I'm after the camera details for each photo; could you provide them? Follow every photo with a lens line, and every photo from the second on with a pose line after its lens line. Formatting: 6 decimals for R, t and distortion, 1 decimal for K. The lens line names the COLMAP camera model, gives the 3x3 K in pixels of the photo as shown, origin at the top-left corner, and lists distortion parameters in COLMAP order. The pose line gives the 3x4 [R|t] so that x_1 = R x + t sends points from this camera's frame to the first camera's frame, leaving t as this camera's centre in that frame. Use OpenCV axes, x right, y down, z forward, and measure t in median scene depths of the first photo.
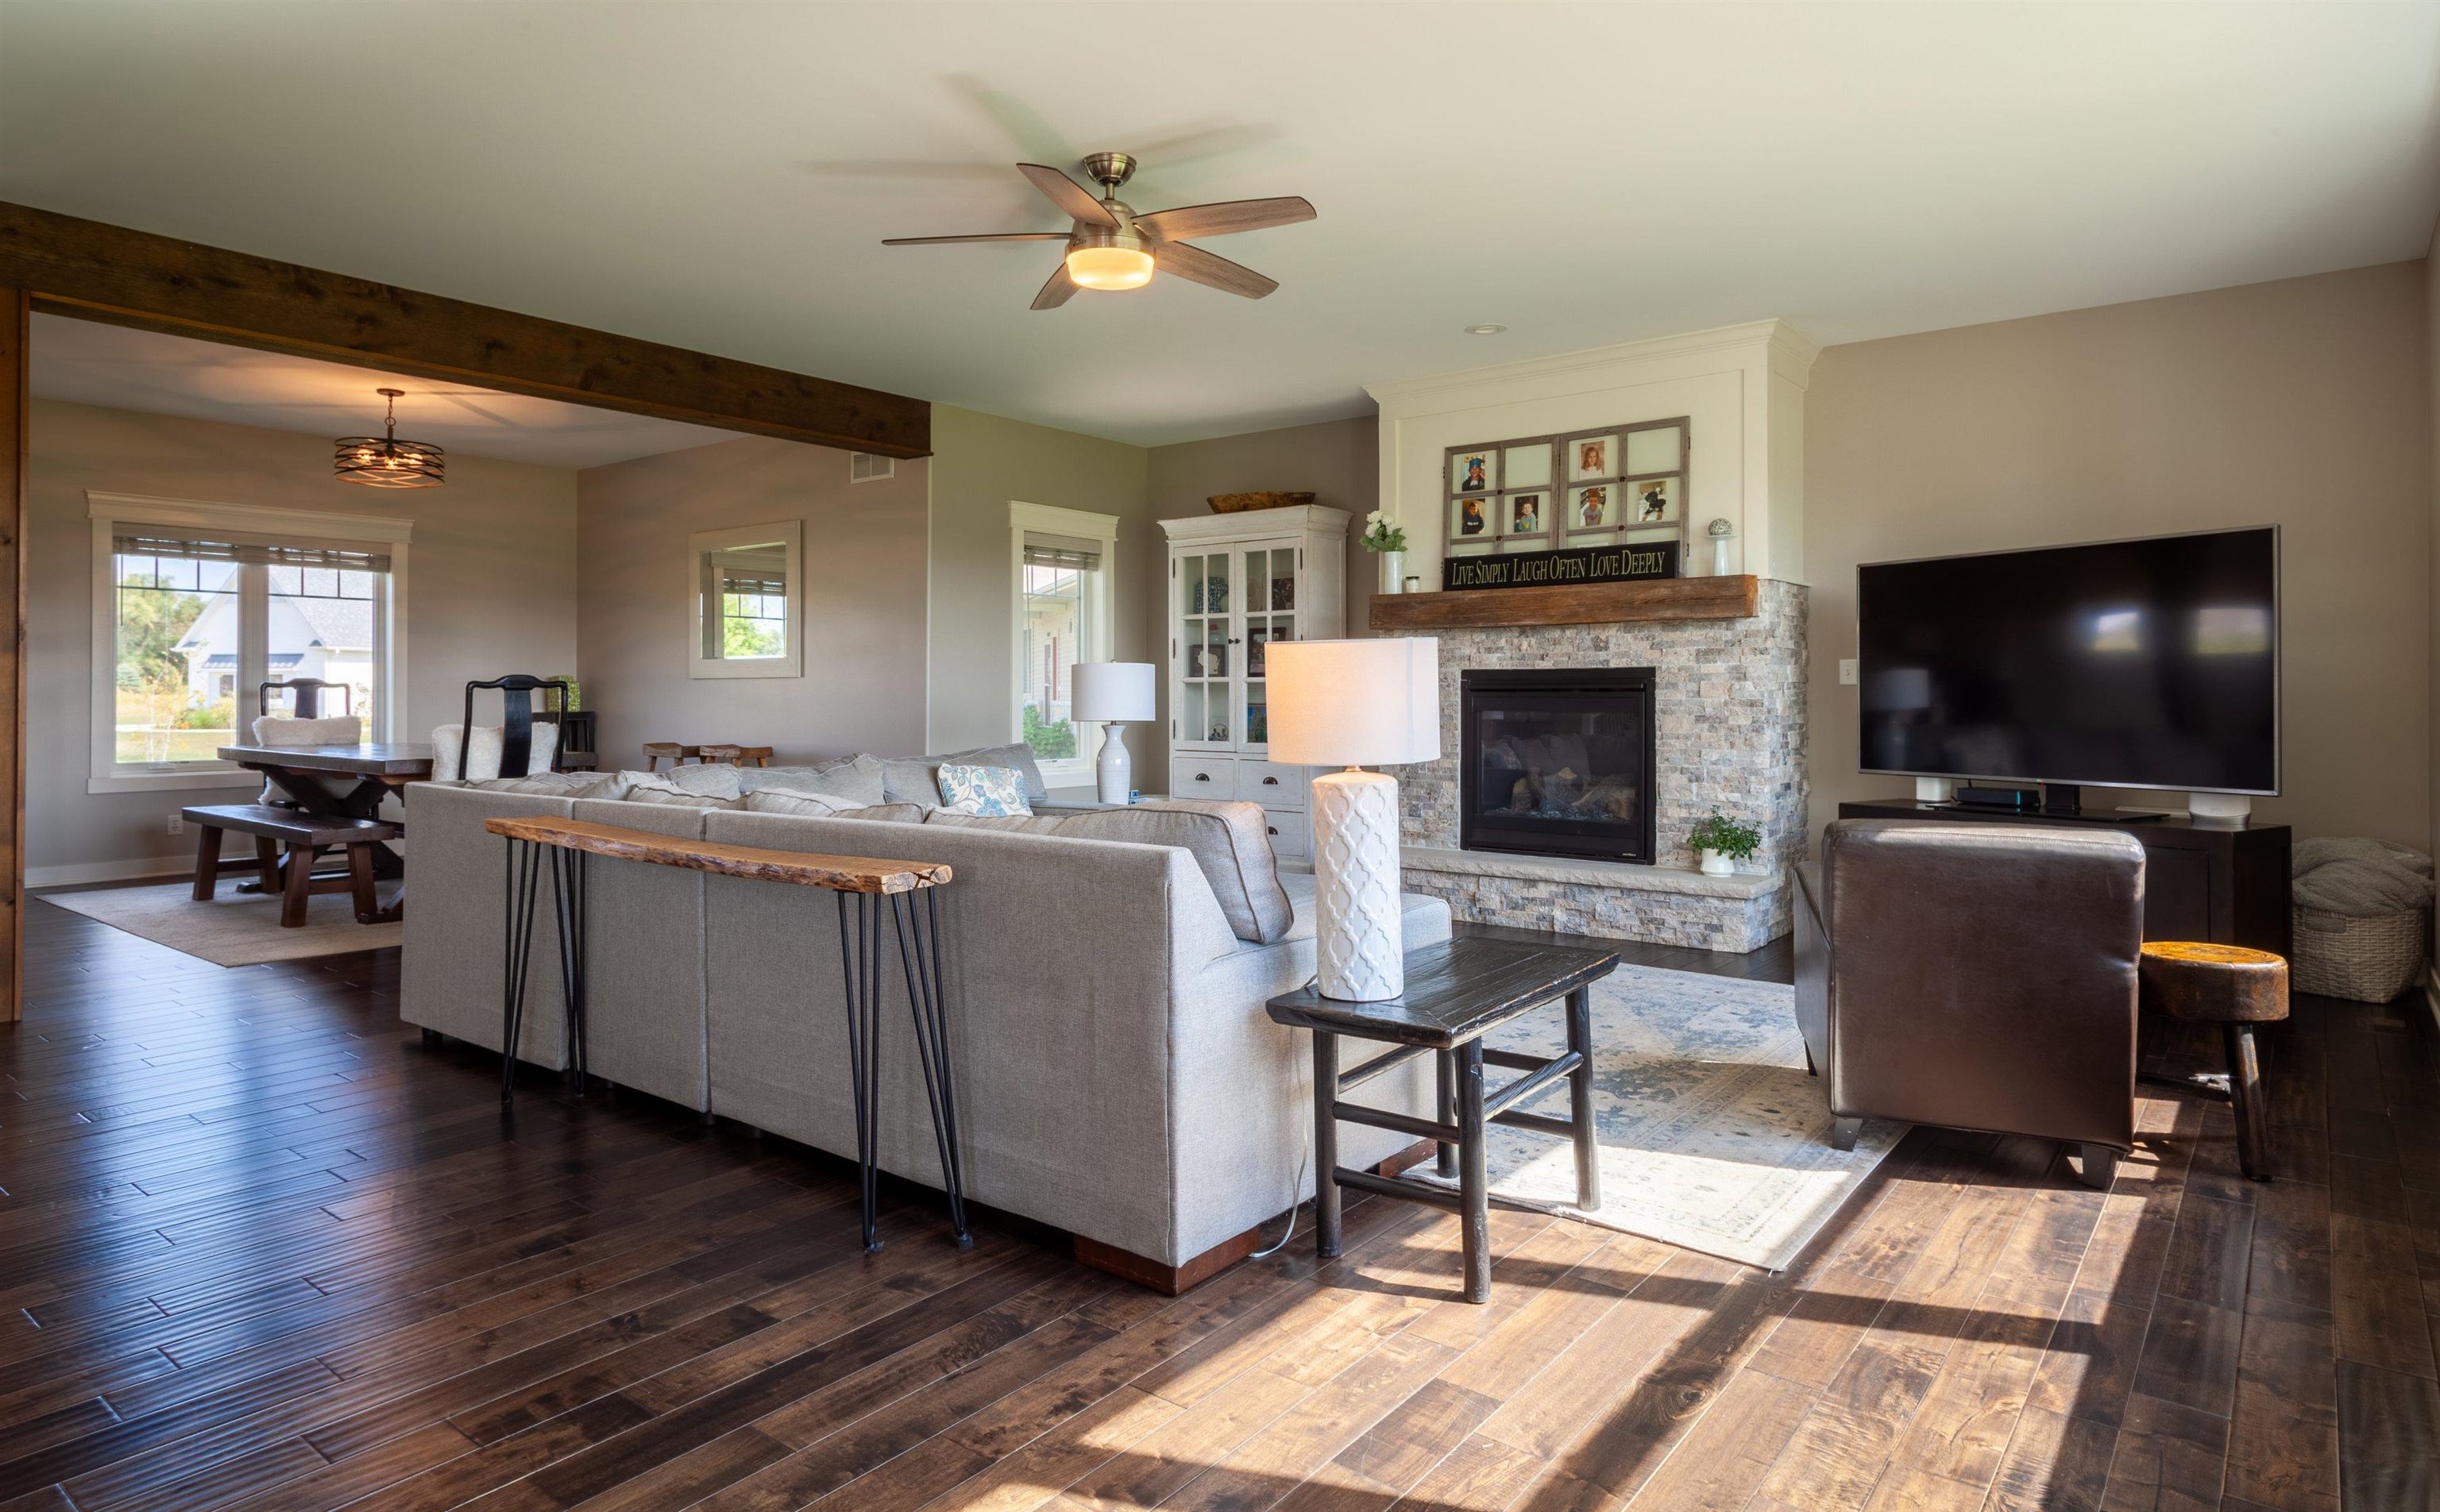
lens RADIAL K [[1382.5, 0, 1212.8], [0, 1382.5, 695.3], [0, 0, 1]] dist [0.022833, -0.004549]
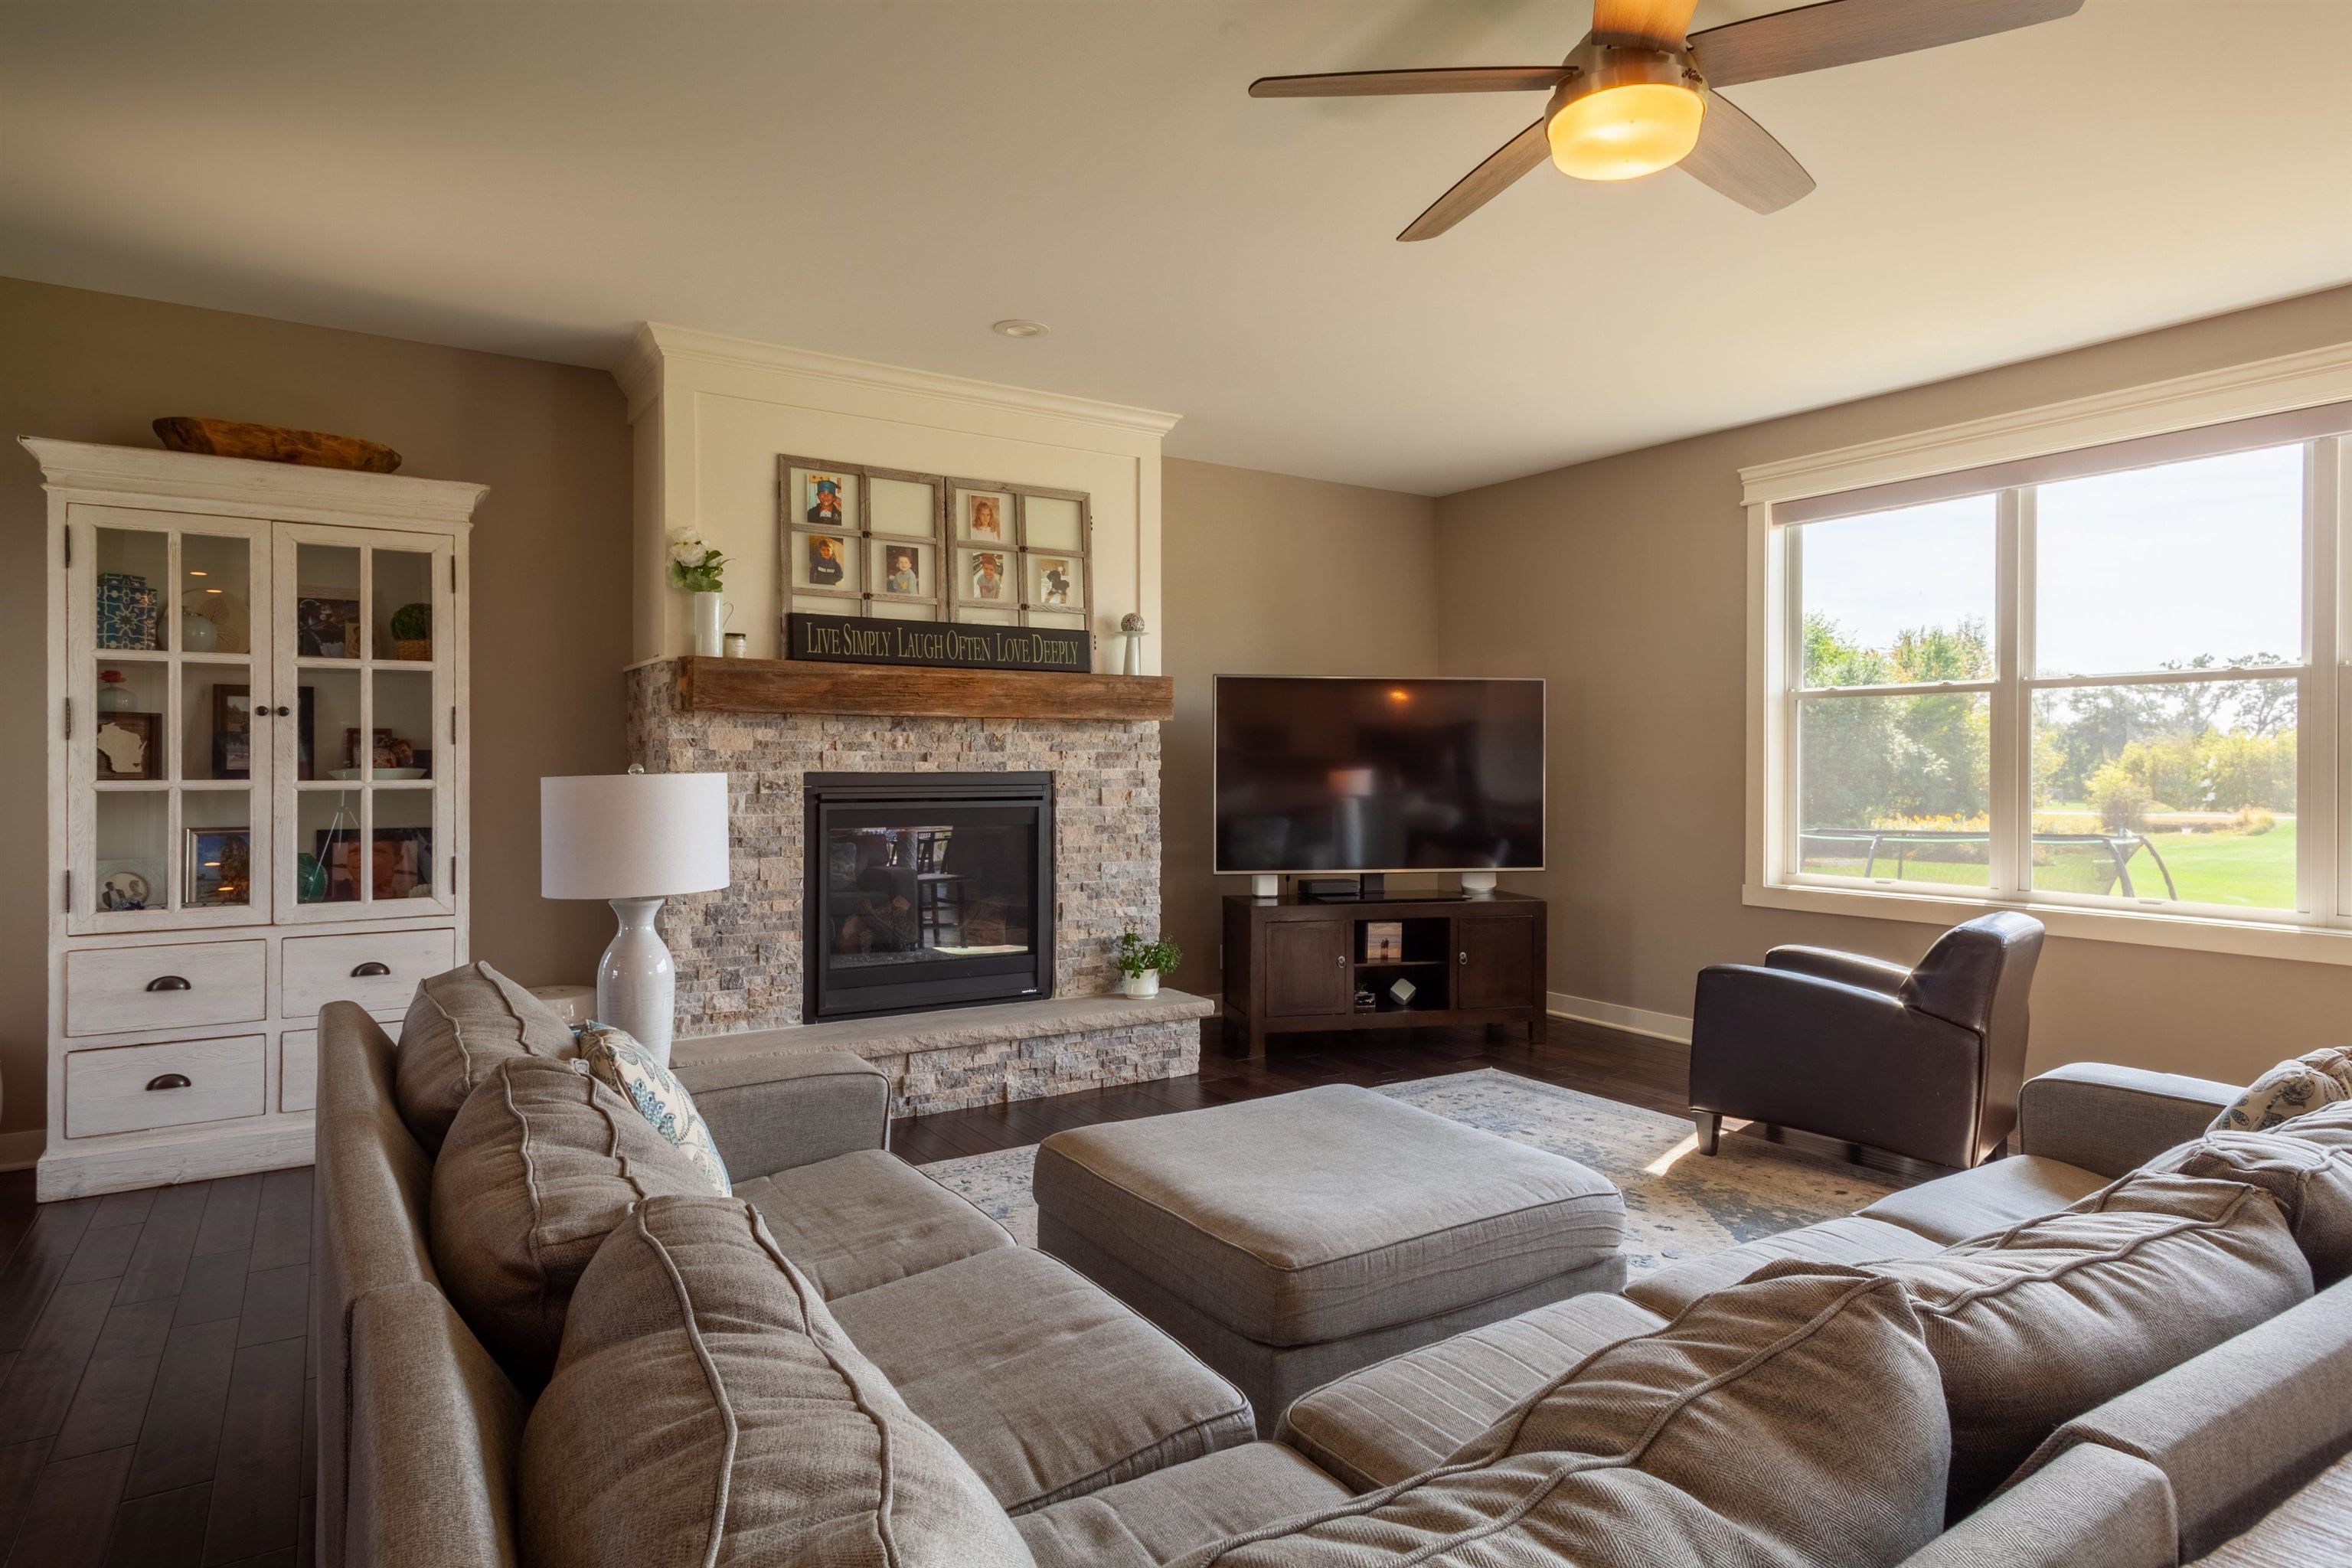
lens RADIAL K [[1326.5, 0, 1176.6], [0, 1326.5, 766.9], [0, 0, 1]] dist [0.021094, -0.004158]
pose [[0.318592, -0.004425, 0.947882, -0.425494], [-0.003649, 0.999976, 0.005894, -0.026990], [-0.947885, -0.005336, 0.318568, 0.624692]]
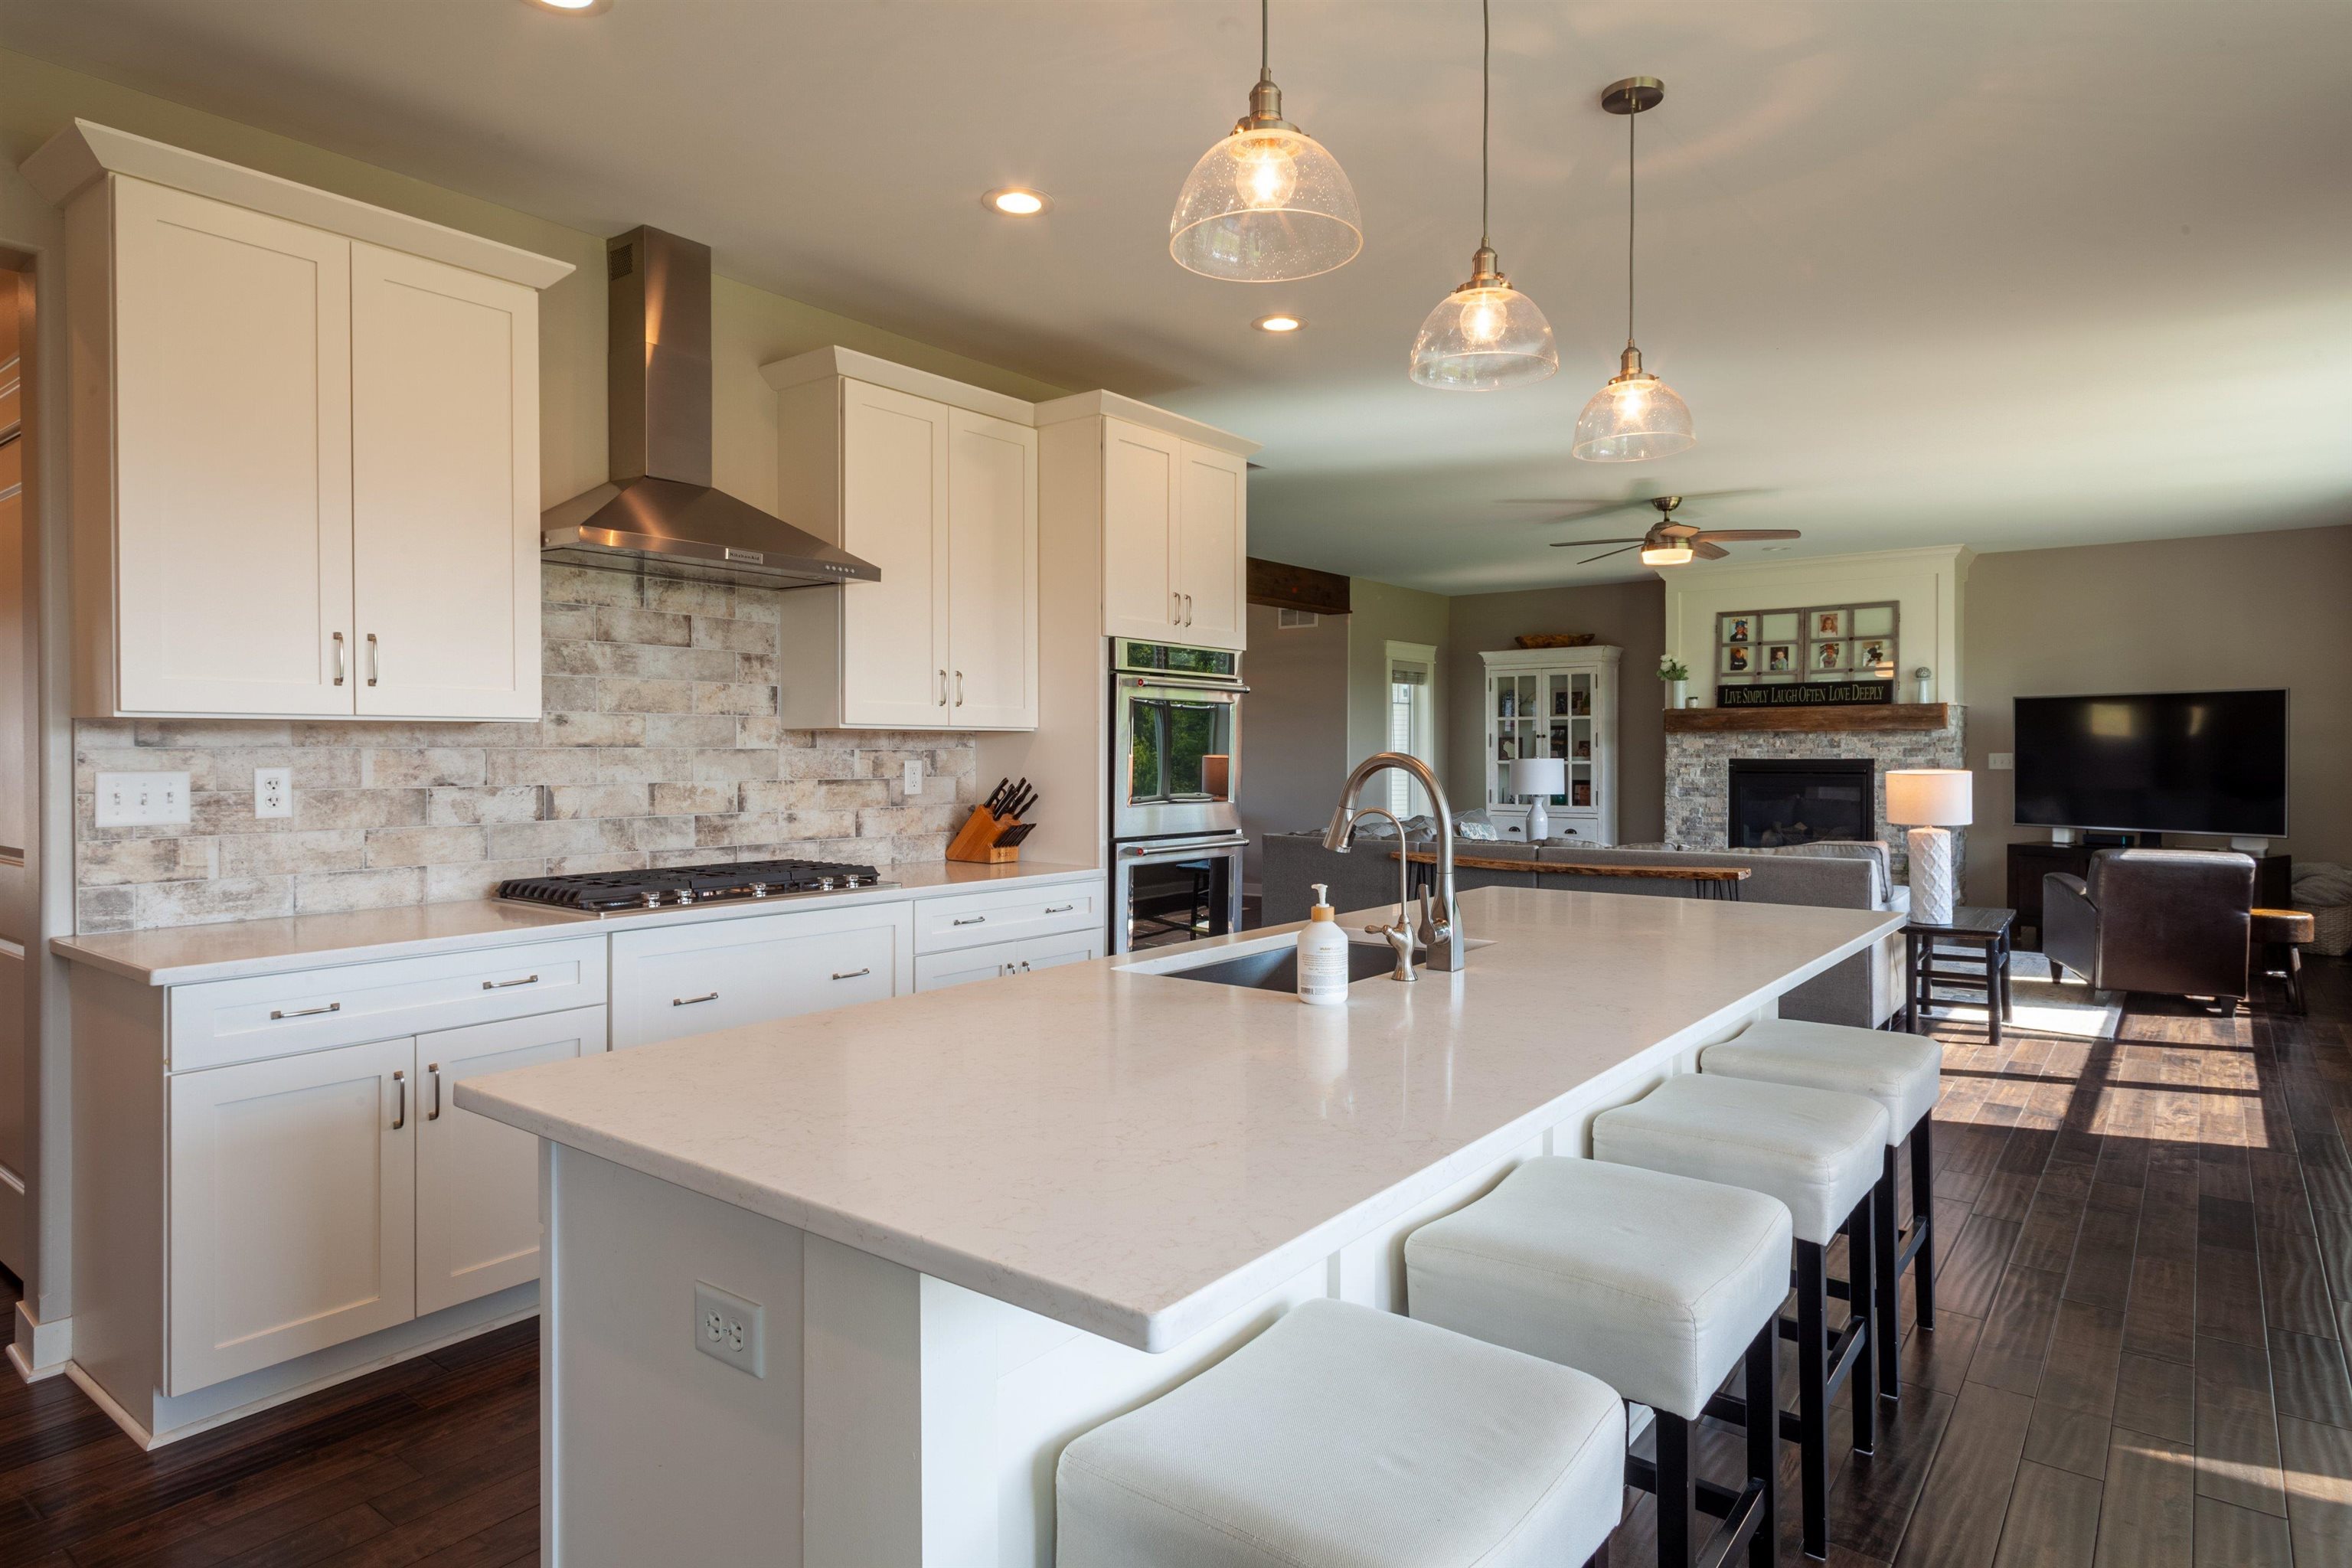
lens RADIAL K [[1326.5, 0, 1169.9], [0, 1326.5, 766.6], [0, 0, 1]] dist [0.021094, -0.004158]
pose [[0.999936, -0.003034, 0.010856, -0.474365], [0.002892, 0.999910, 0.013073, -0.031813], [-0.010894, -0.013040, 0.999856, -0.486669]]
